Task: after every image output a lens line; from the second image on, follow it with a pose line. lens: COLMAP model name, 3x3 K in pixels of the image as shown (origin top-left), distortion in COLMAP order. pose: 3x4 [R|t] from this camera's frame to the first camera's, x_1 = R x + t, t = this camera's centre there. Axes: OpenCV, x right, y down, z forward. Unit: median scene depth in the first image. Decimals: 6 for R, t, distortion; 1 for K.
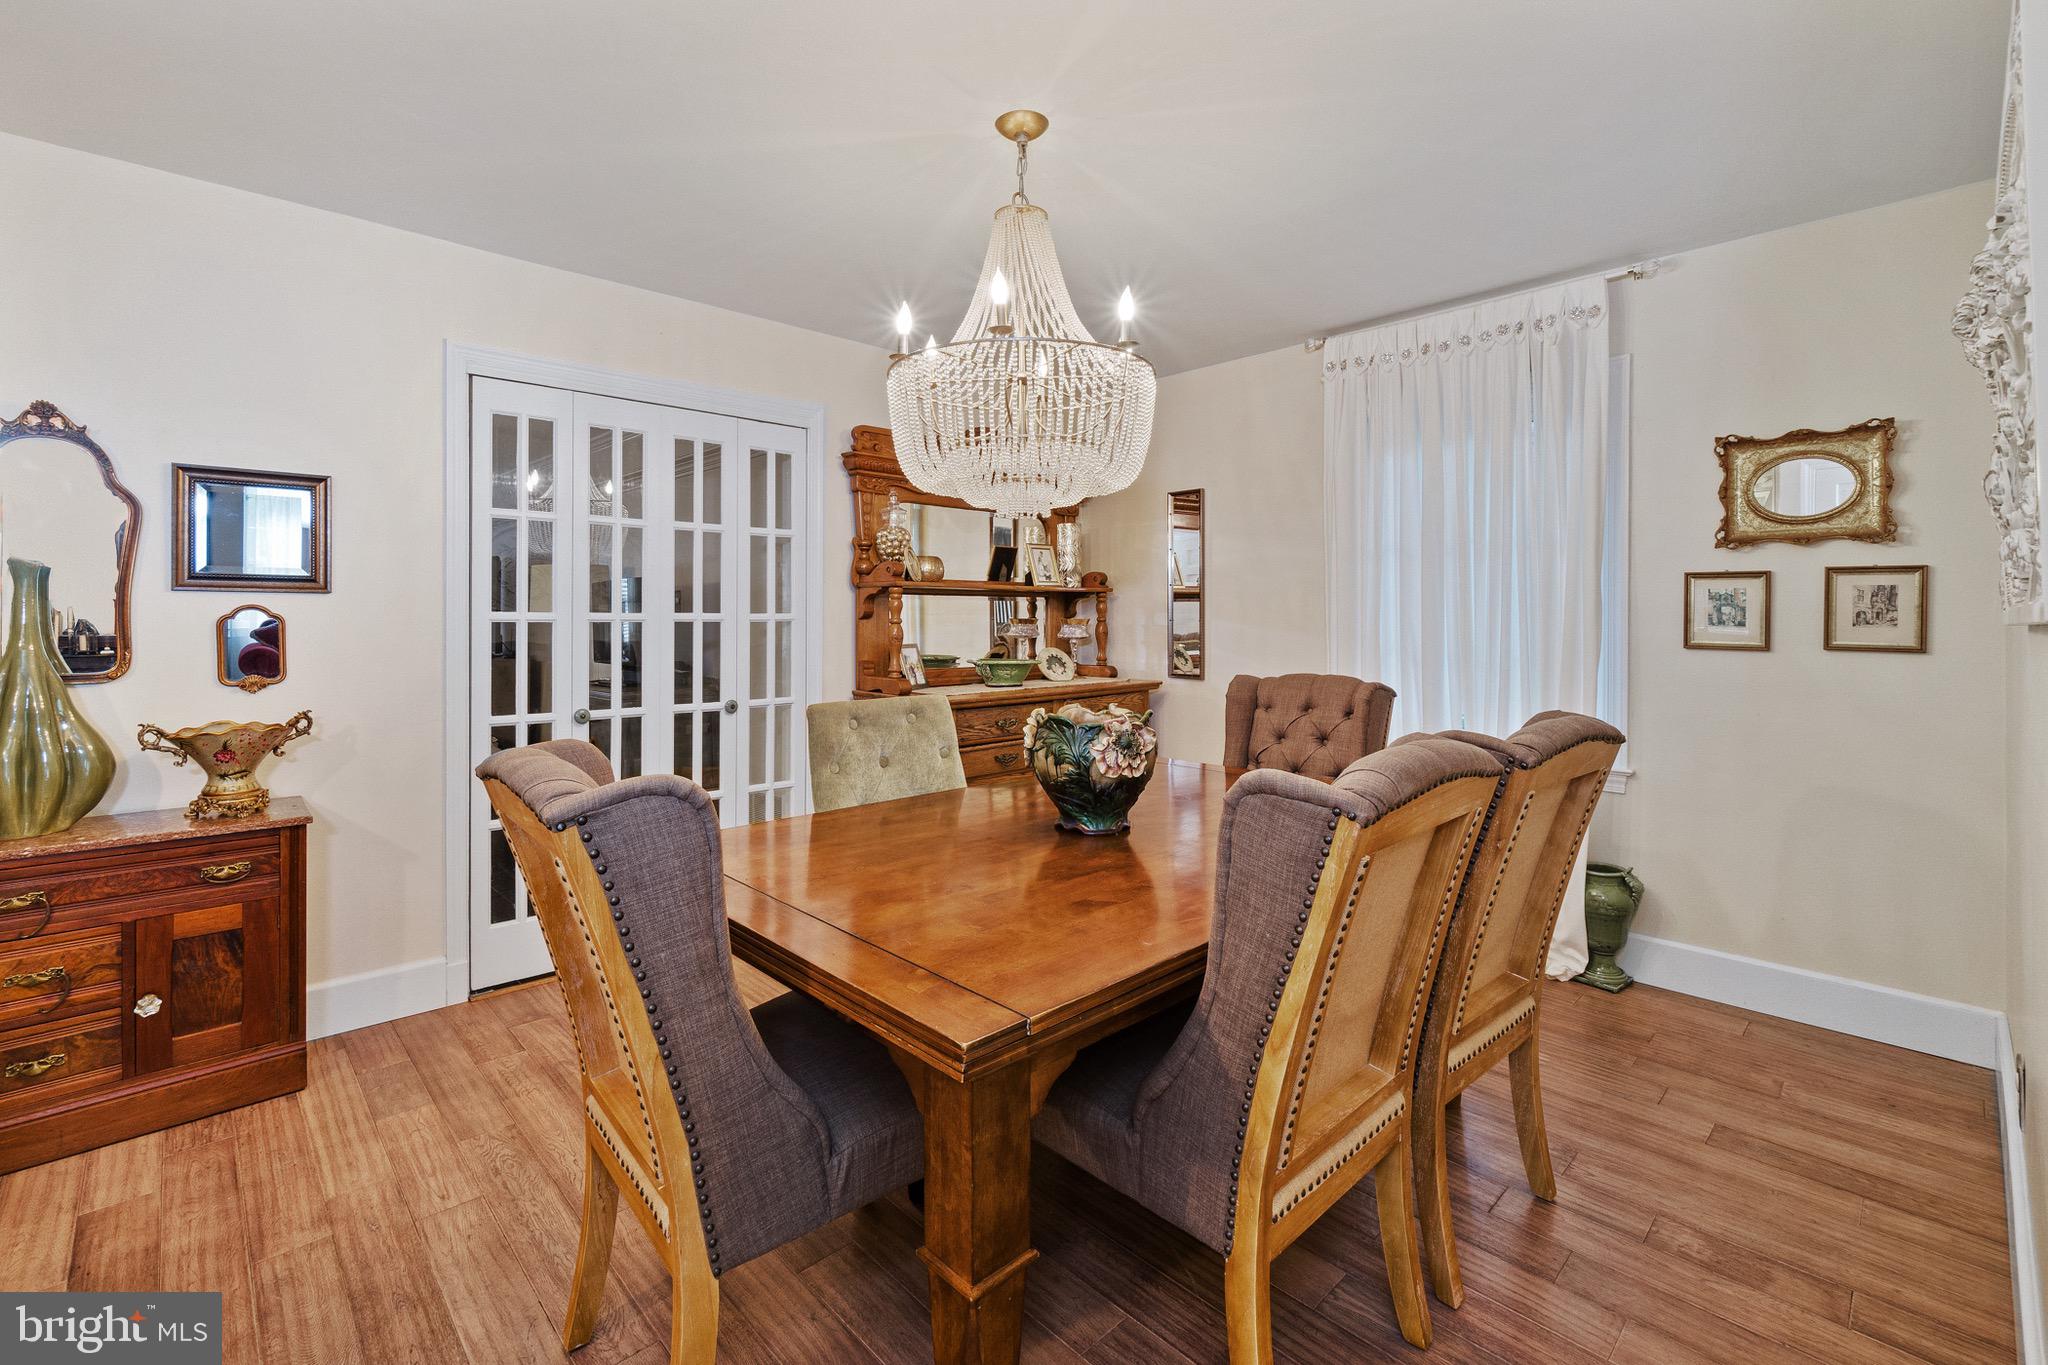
lens RADIAL K [[889.2, 0, 1012.9], [0, 889.2, 610.4], [0, 0, 1]] dist [-0.003611, 0.000302]
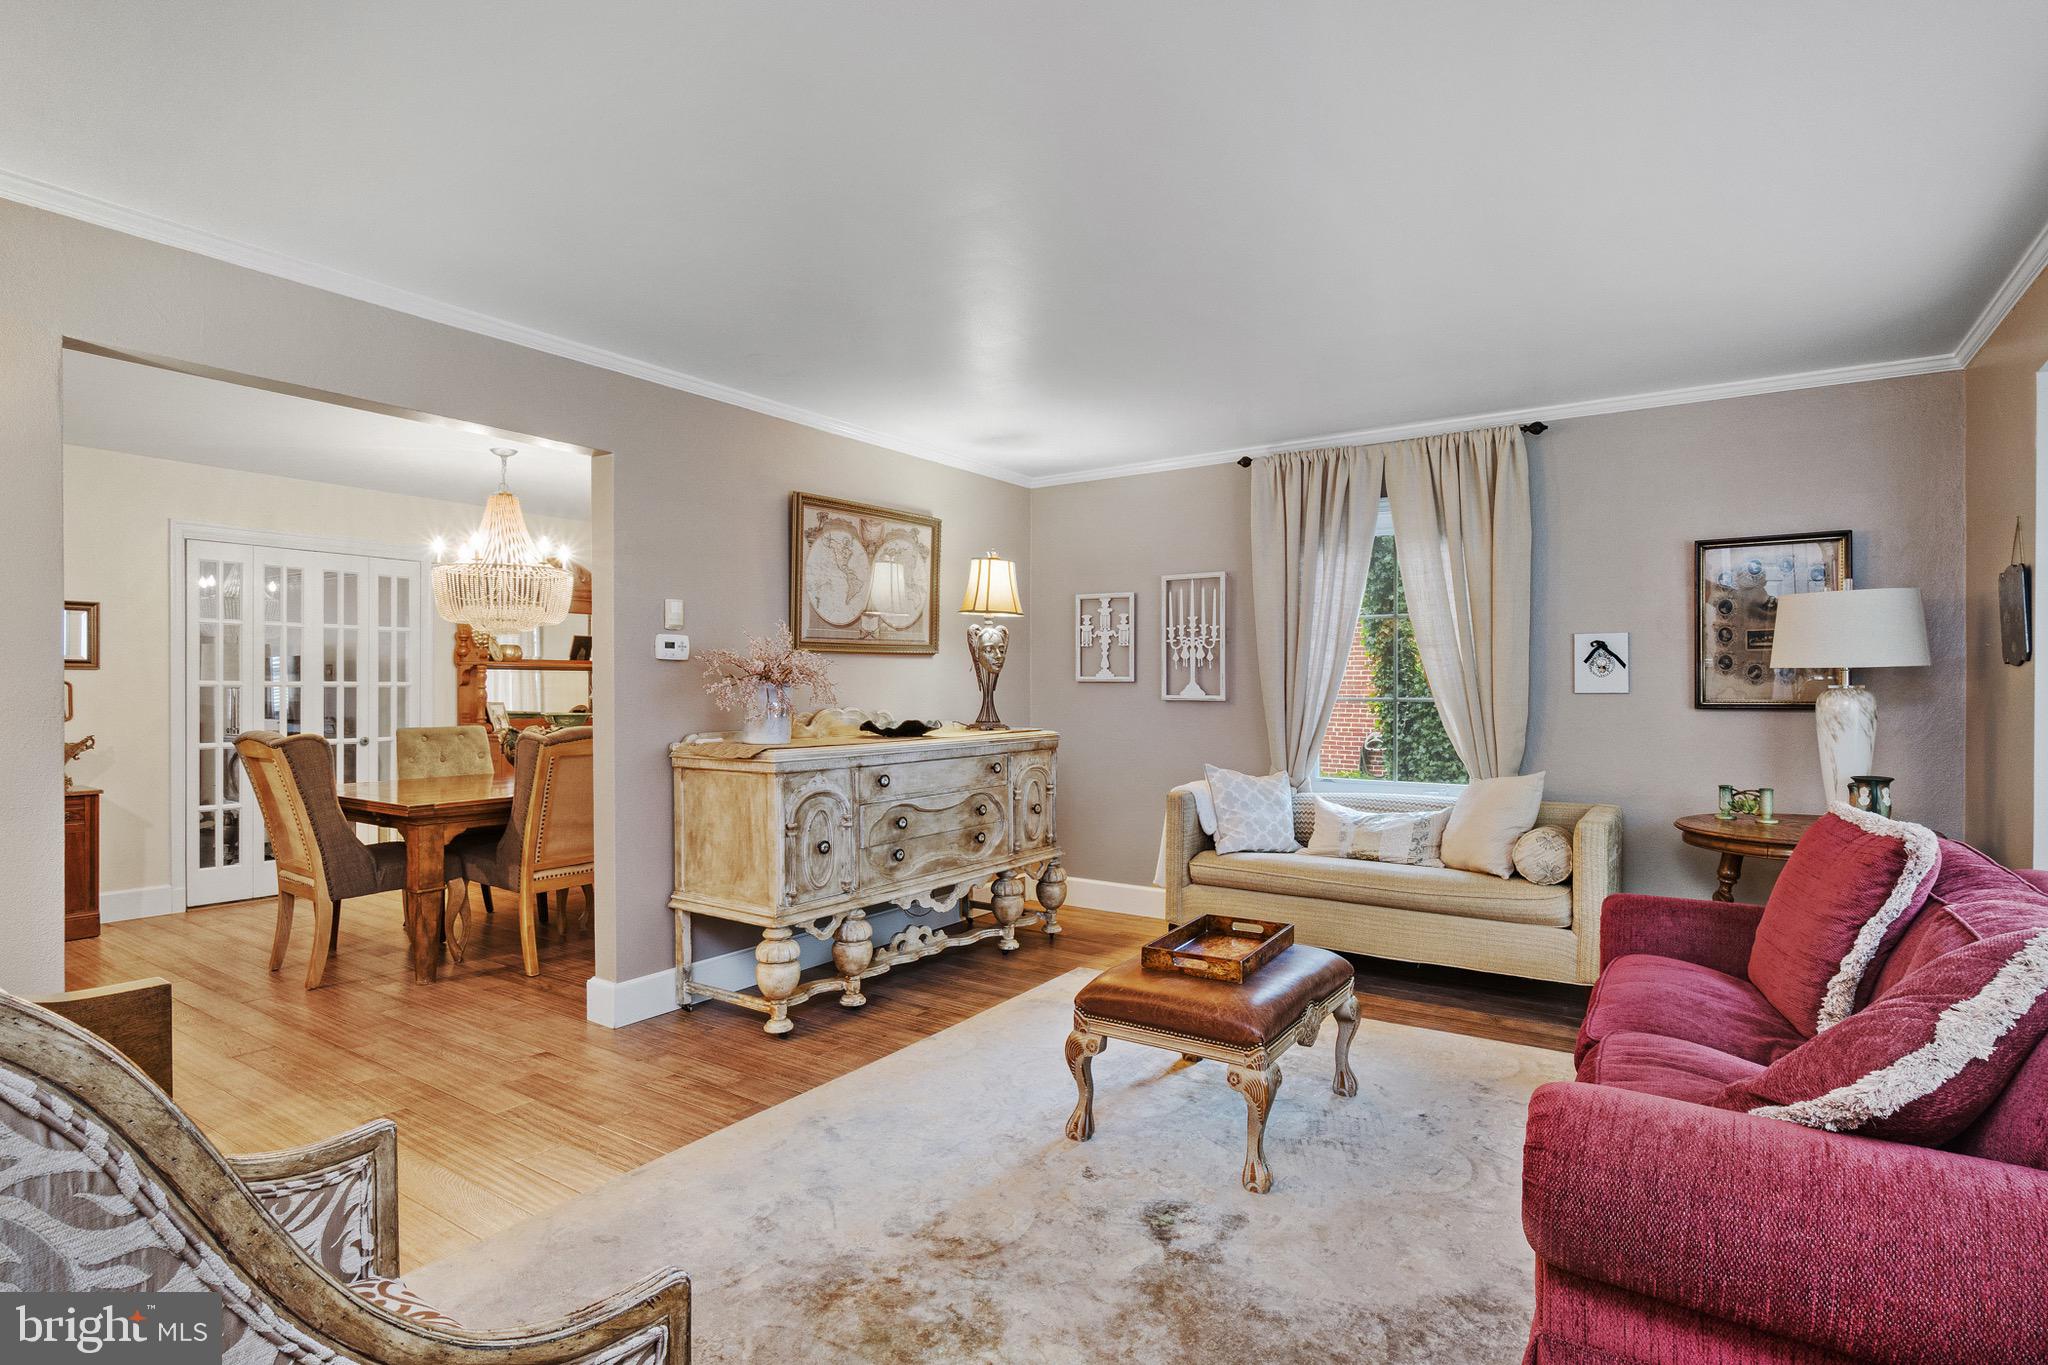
lens RADIAL K [[1067.0, 0, 1026.7], [0, 1067.0, 689.1], [0, 0, 1]] dist [-0.001812, 0.001982]
pose [[0.978869, 0.002428, 0.204473, 0.557256], [-0.004281, 0.999954, 0.008622, -0.005807], [-0.204443, -0.009315, 0.978834, -1.363247]]
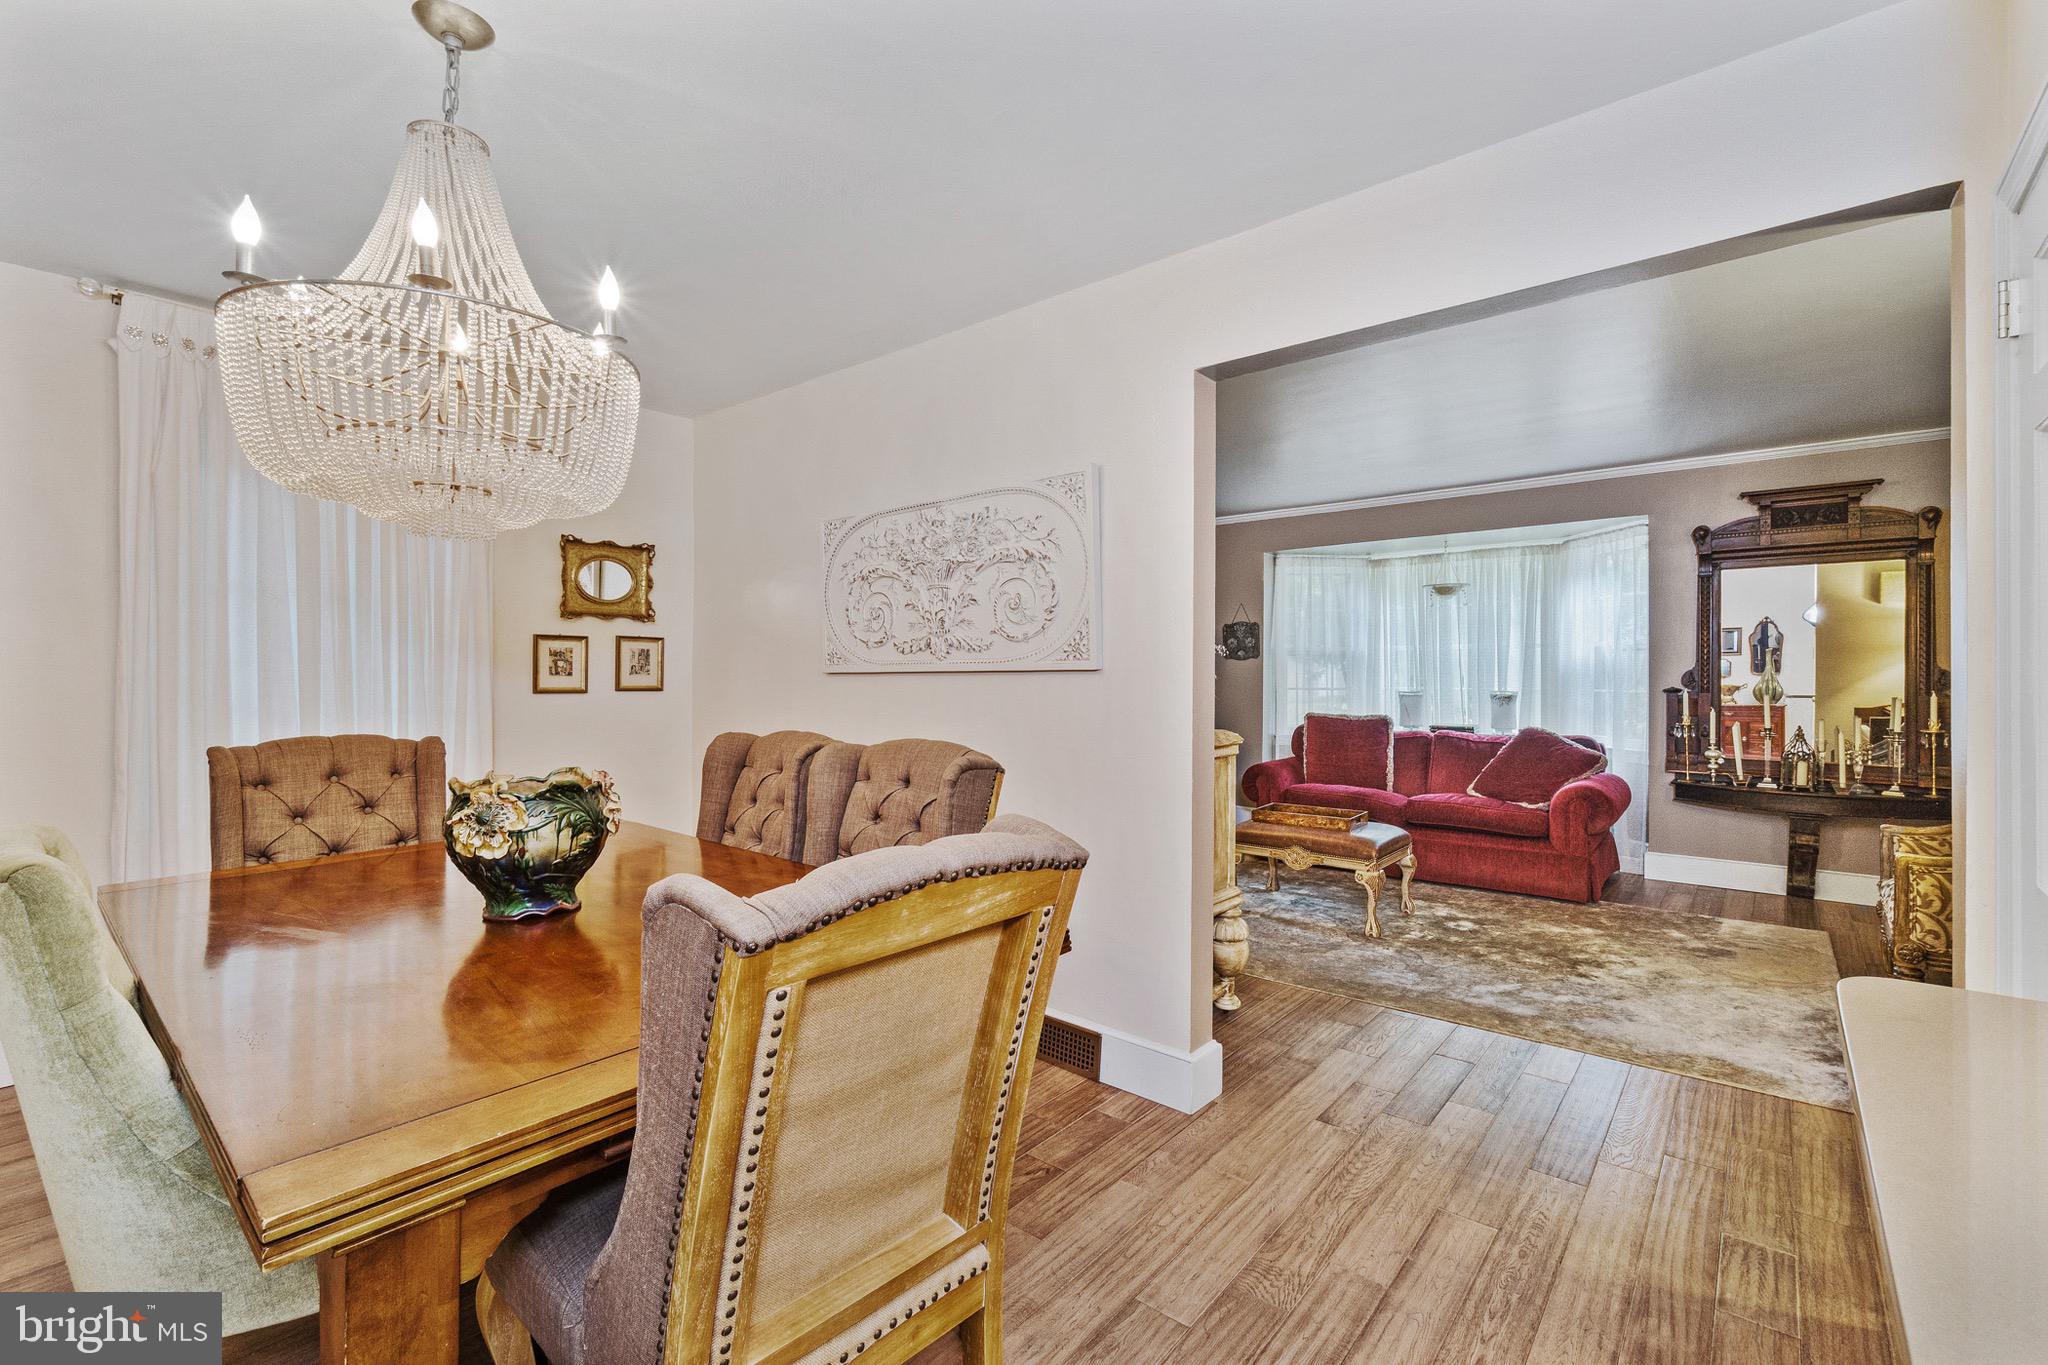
lens RADIAL K [[889.2, 0, 1028.0], [0, 889.2, 678.1], [0, 0, 1]] dist [-0.003611, 0.000302]
pose [[-0.113789, -0.010387, 0.993451, -0.615823], [-0.005884, 0.999935, 0.009780, 0.004261], [-0.993488, -0.004732, -0.113842, 0.453113]]
